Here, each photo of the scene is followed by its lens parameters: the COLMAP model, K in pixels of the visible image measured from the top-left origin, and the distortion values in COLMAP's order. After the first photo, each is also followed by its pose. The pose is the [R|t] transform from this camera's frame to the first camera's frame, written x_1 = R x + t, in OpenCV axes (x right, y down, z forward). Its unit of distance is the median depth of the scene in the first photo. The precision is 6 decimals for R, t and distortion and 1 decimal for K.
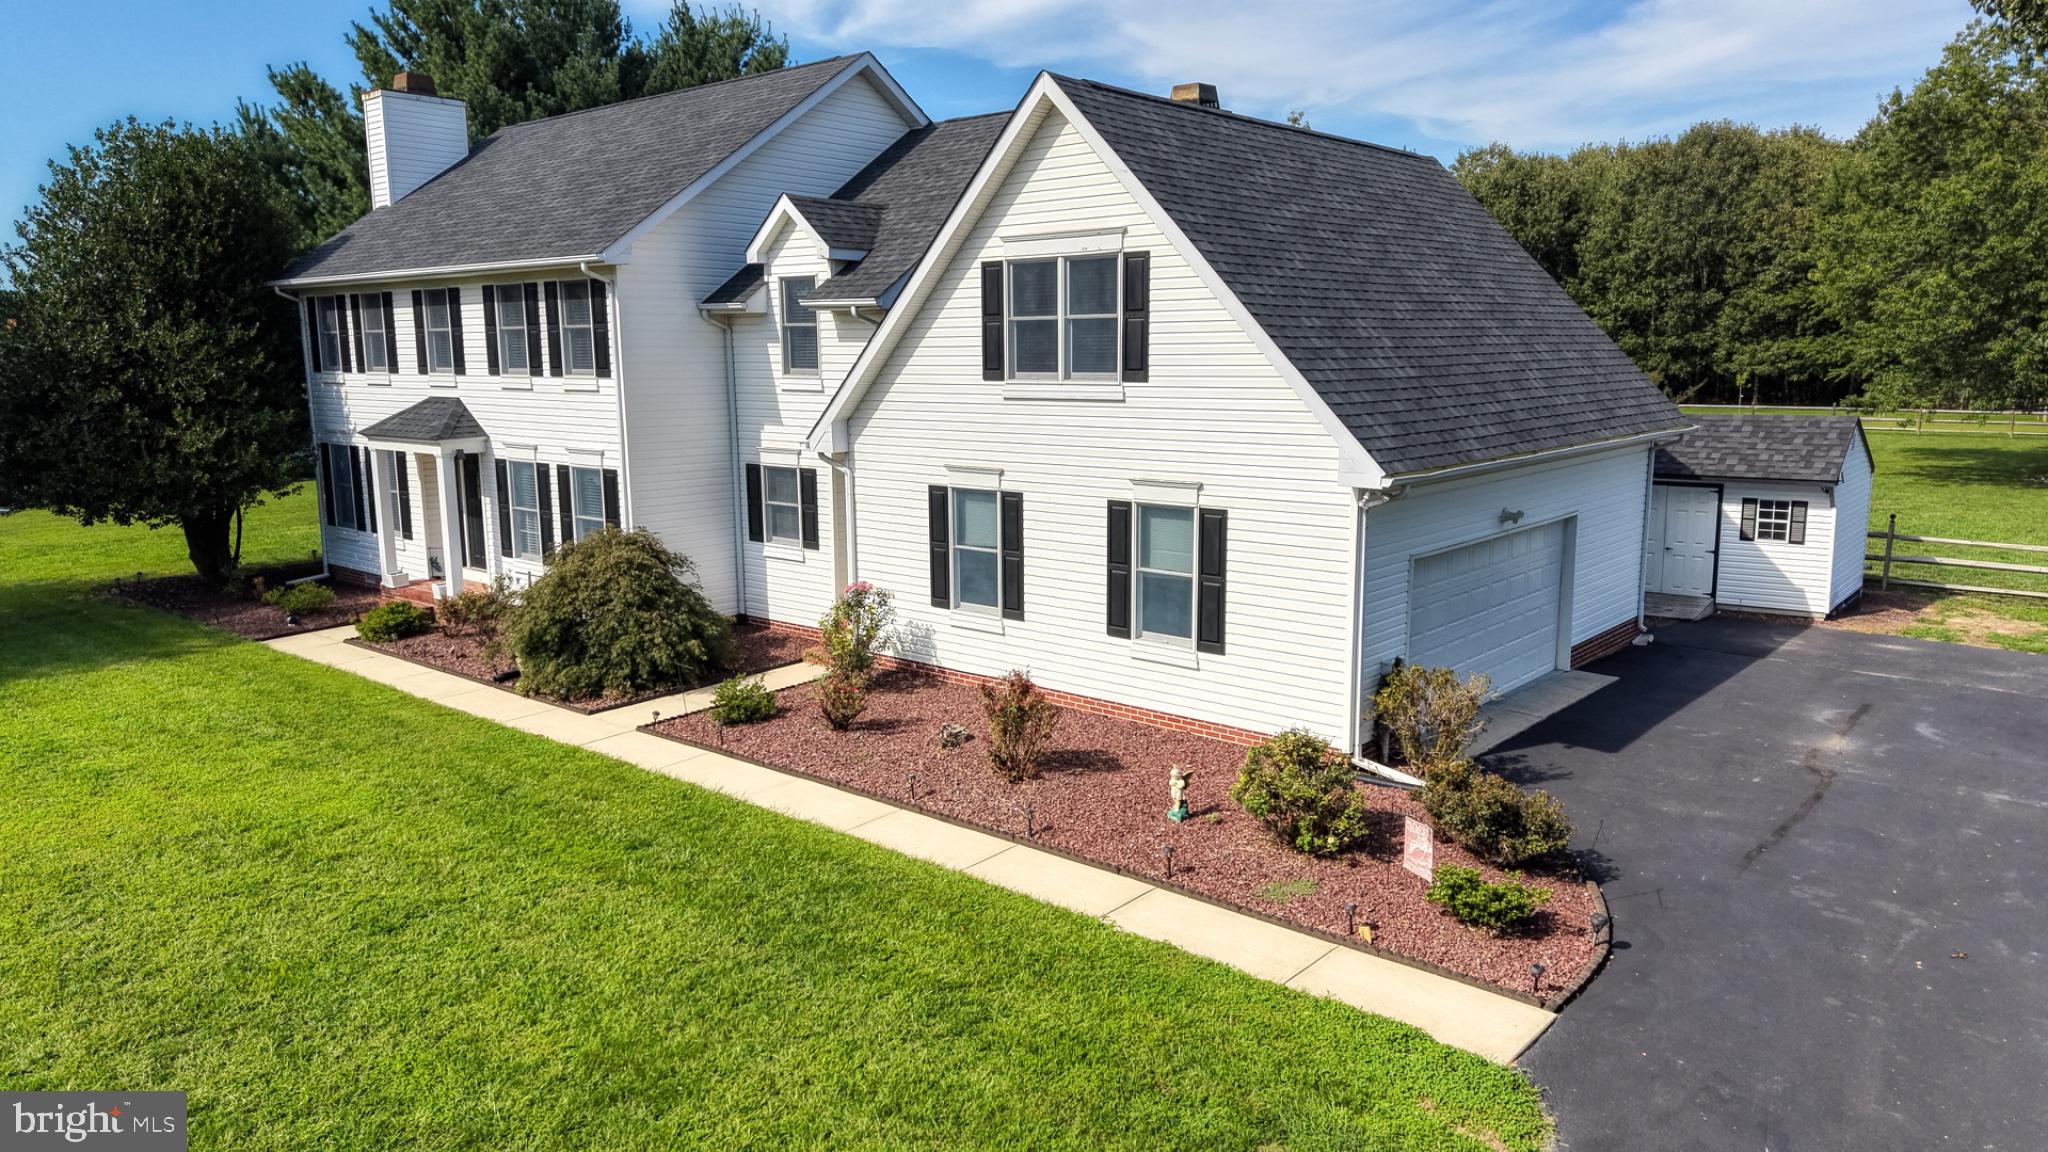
lens RADIAL K [[1329.3, 0, 996.5], [0, 1329.3, 580.5], [0, 0, 1]] dist [0.029822, -0.003407]
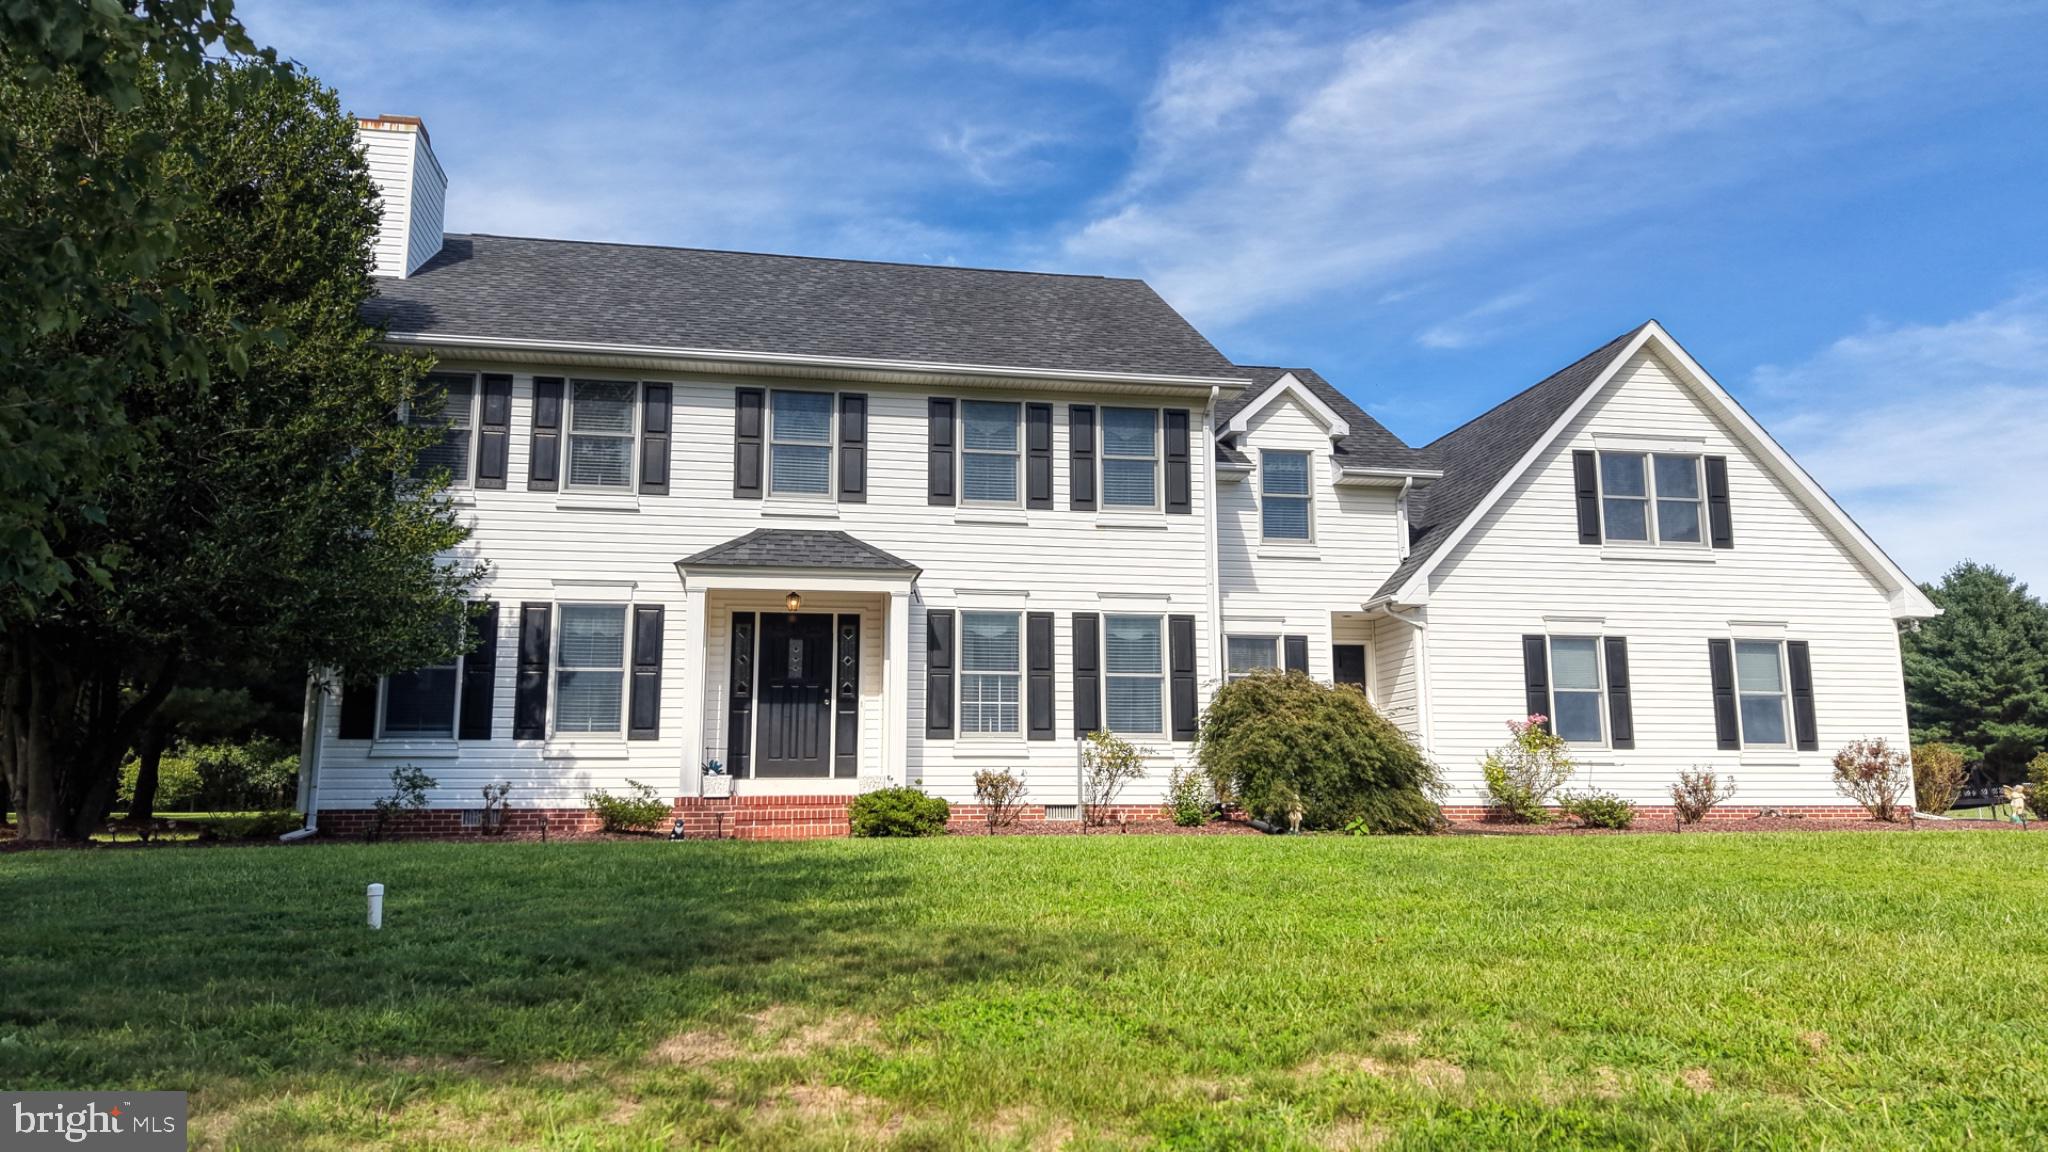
lens RADIAL K [[1329.3, 0, 996.5], [0, 1329.3, 580.5], [0, 0, 1]] dist [0.029822, -0.003407]
pose [[0.655611, 0.129395, 0.743930, -1.307536], [0.121252, 0.954383, -0.272856, 0.151374], [-0.745300, 0.269090, 0.610015, 0.709414]]
